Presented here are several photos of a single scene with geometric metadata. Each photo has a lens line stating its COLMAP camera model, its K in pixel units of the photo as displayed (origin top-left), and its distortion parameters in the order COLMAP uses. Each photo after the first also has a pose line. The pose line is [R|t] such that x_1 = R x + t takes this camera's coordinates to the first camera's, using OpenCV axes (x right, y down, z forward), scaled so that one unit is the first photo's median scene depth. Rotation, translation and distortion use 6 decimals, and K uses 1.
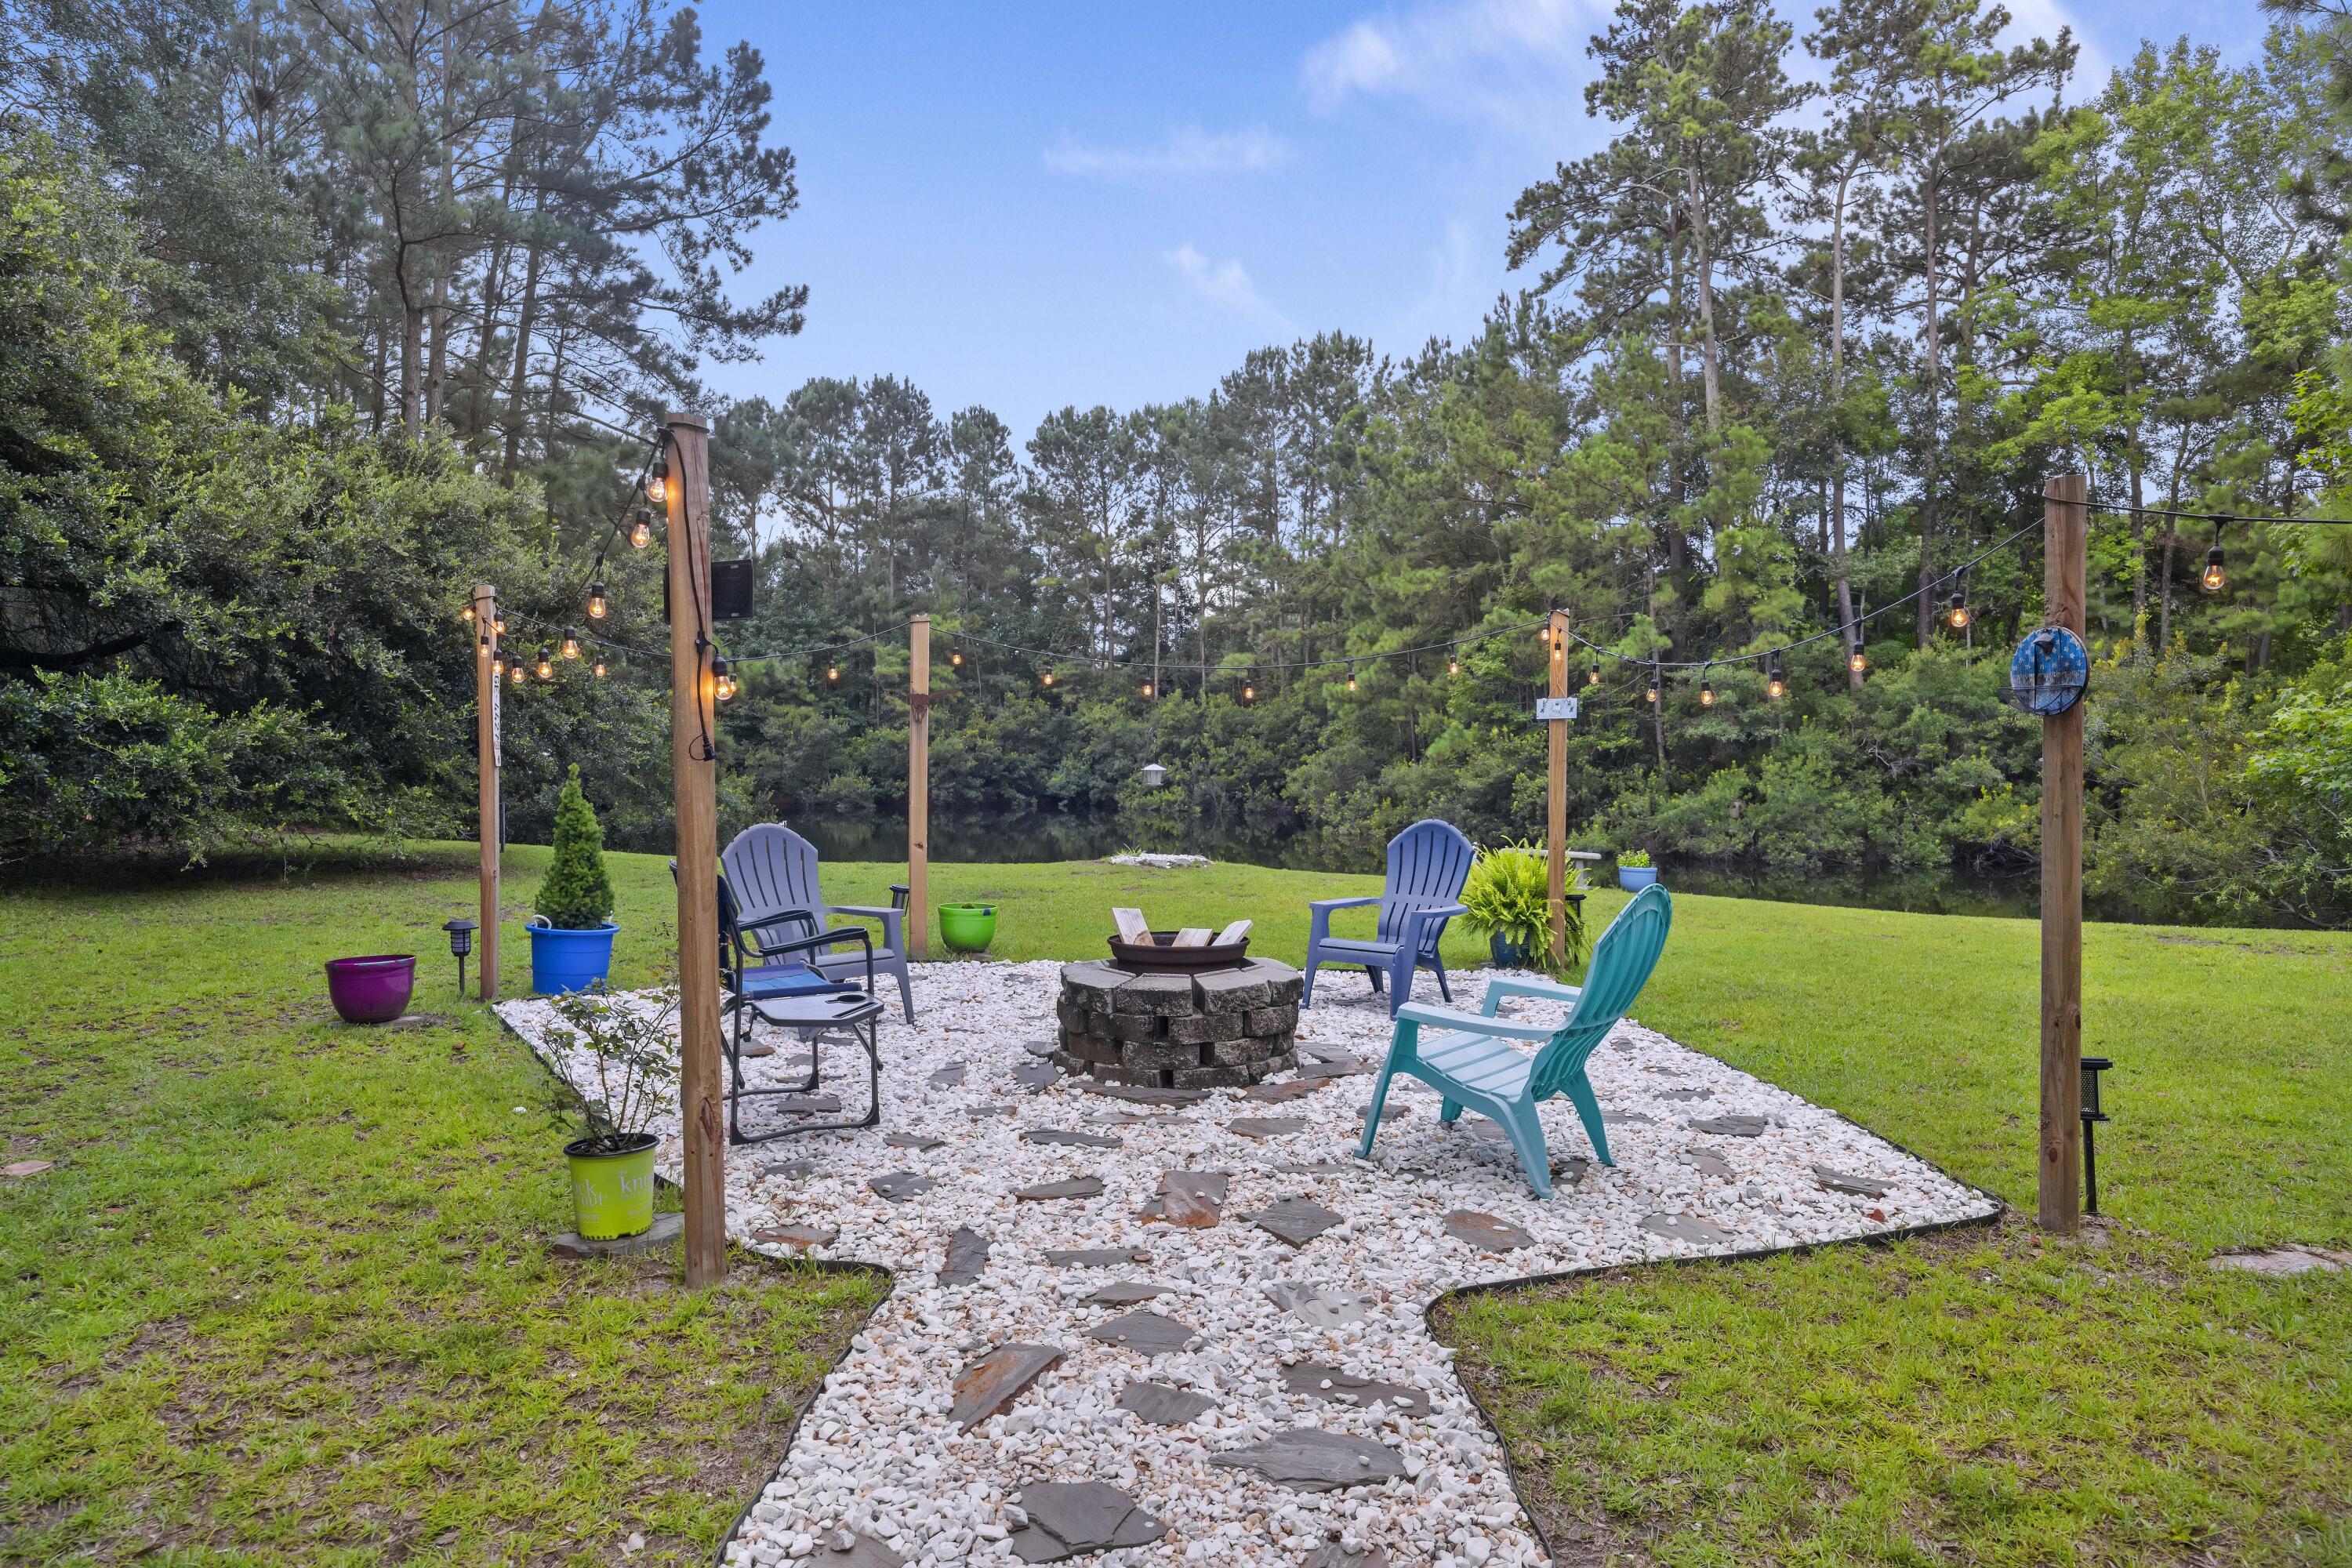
lens RADIAL K [[1441.4, 0, 1172.6], [0, 1441.4, 792.3], [0, 0, 1]] dist [-0.006504, -0.002488]
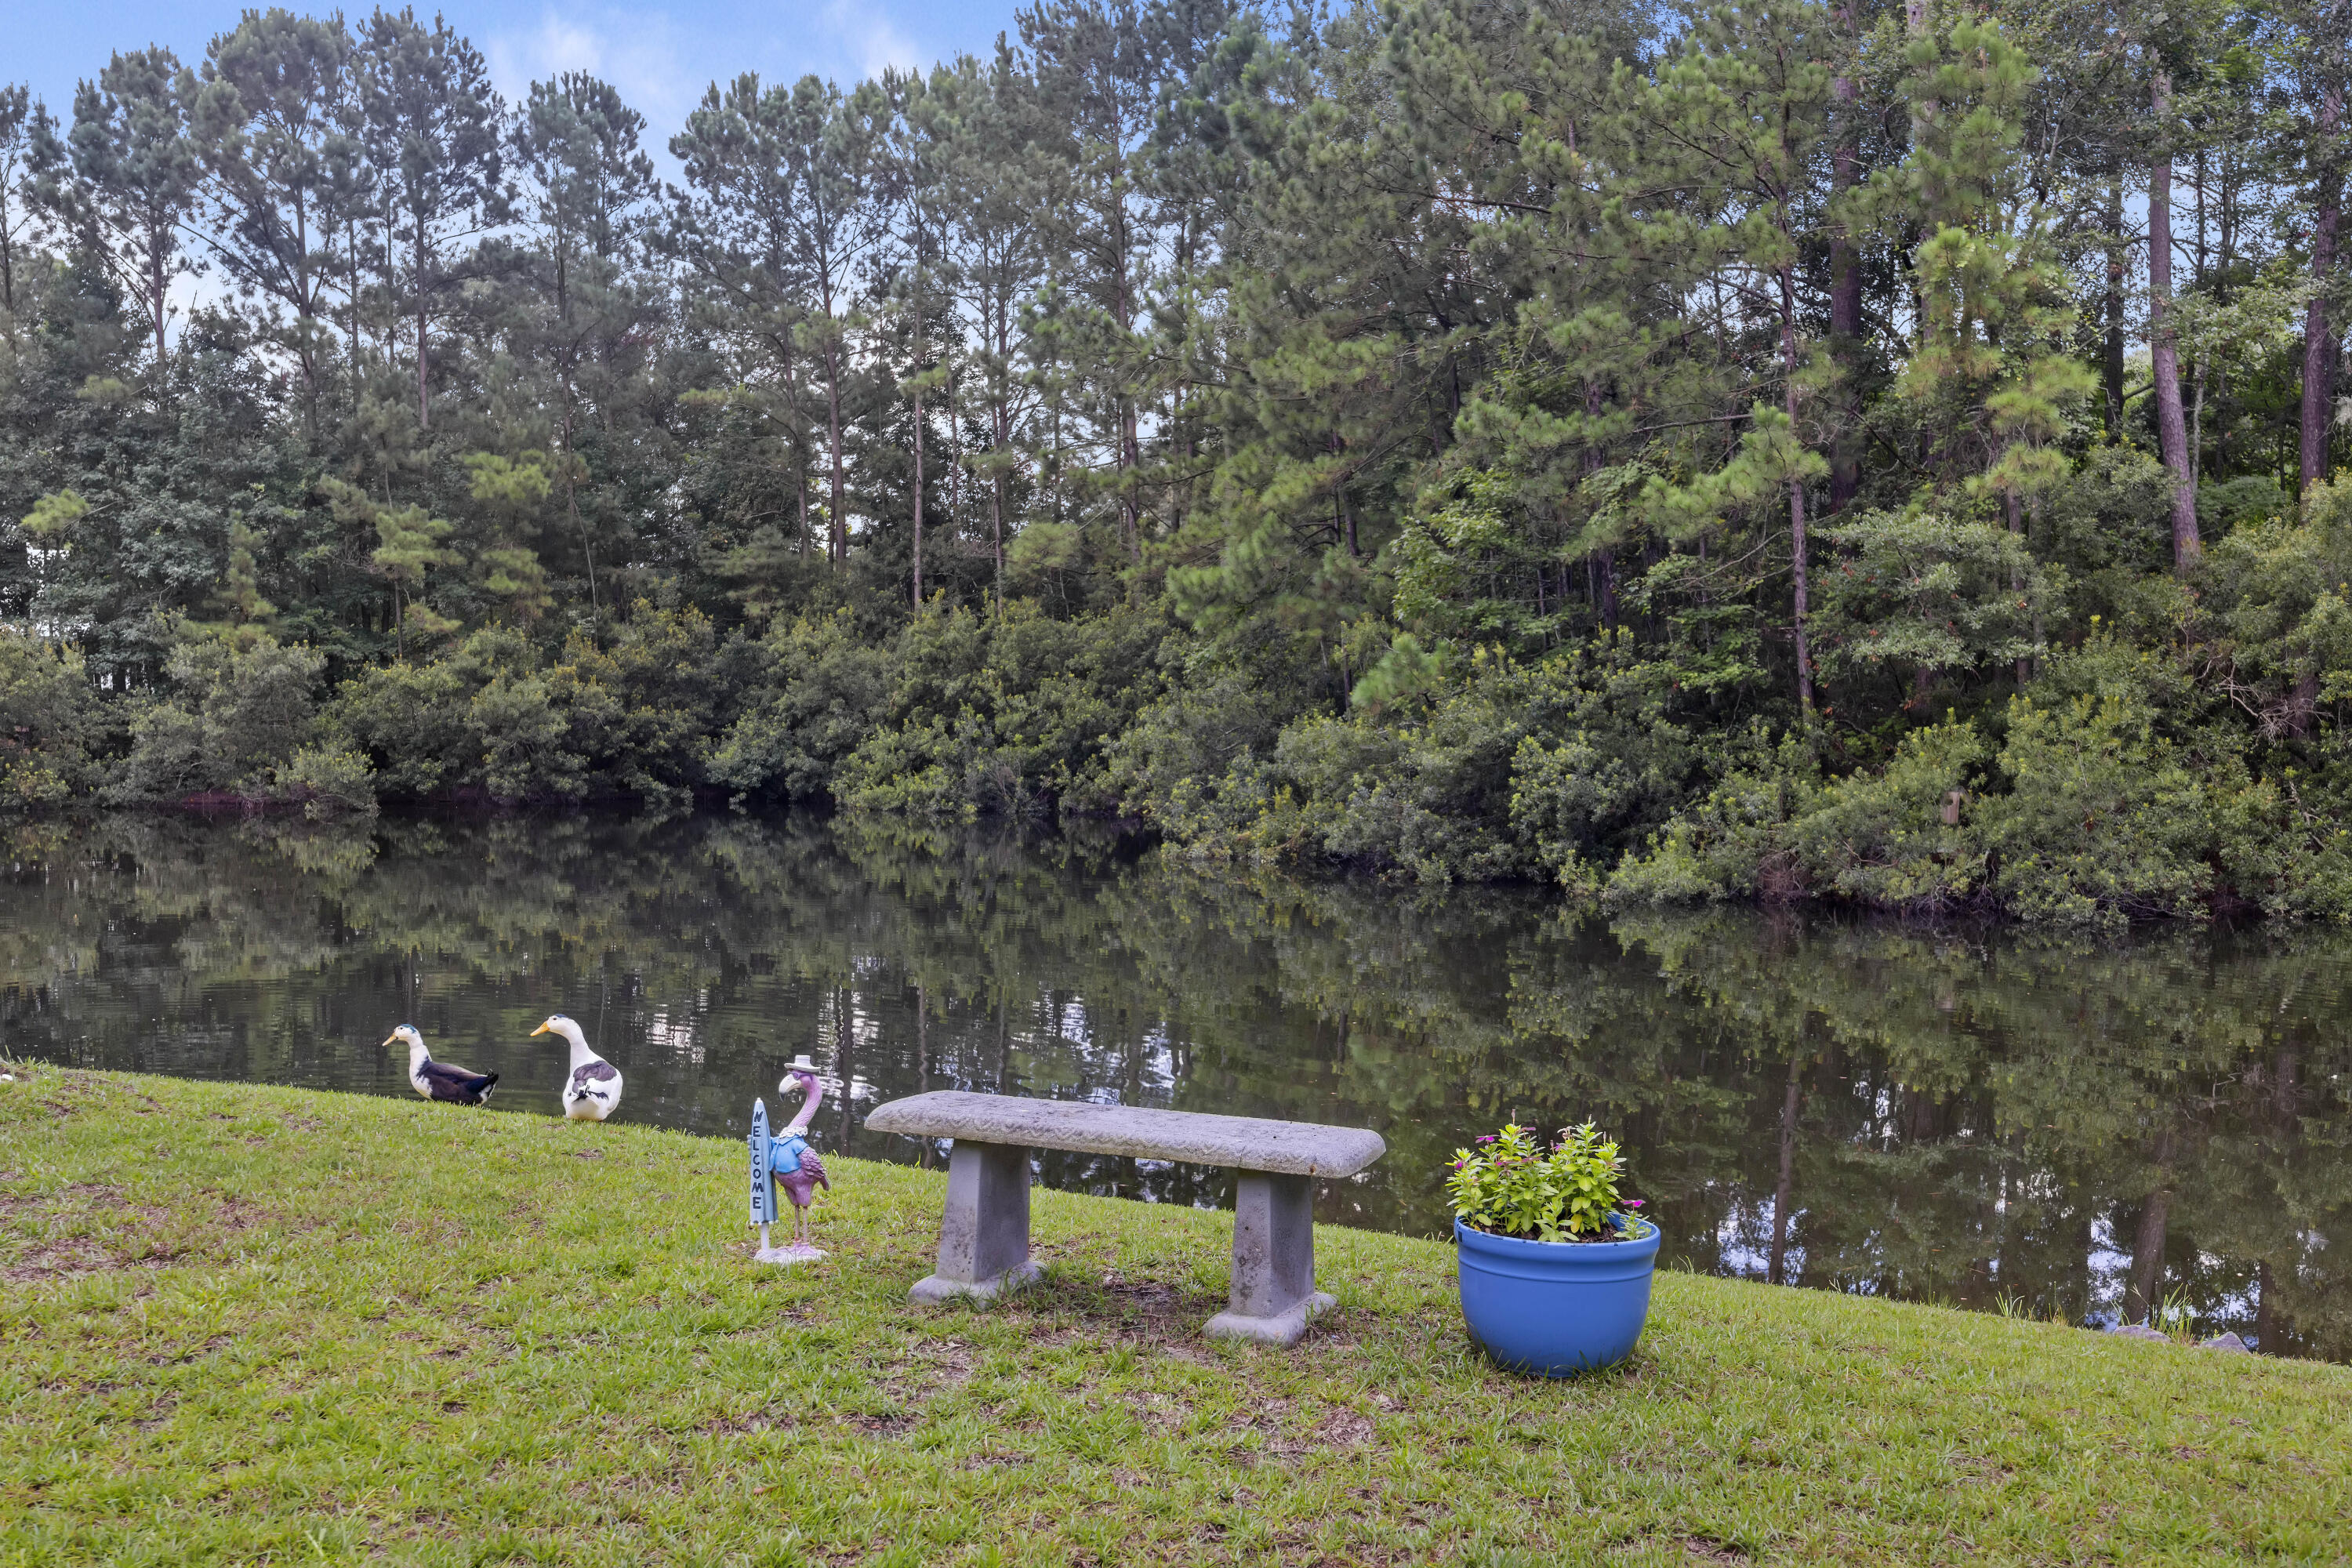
lens RADIAL K [[2138.8, 0, 1169.6], [0, 2138.8, 906.9], [0, 0, 1]] dist [-0.000437, 0.000000]
pose [[0.999344, -0.009540, 0.034933, 0.078128], [0.007332, 0.997999, 0.062811, -0.001711], [-0.035462, -0.062513, 0.997414, 0.223143]]
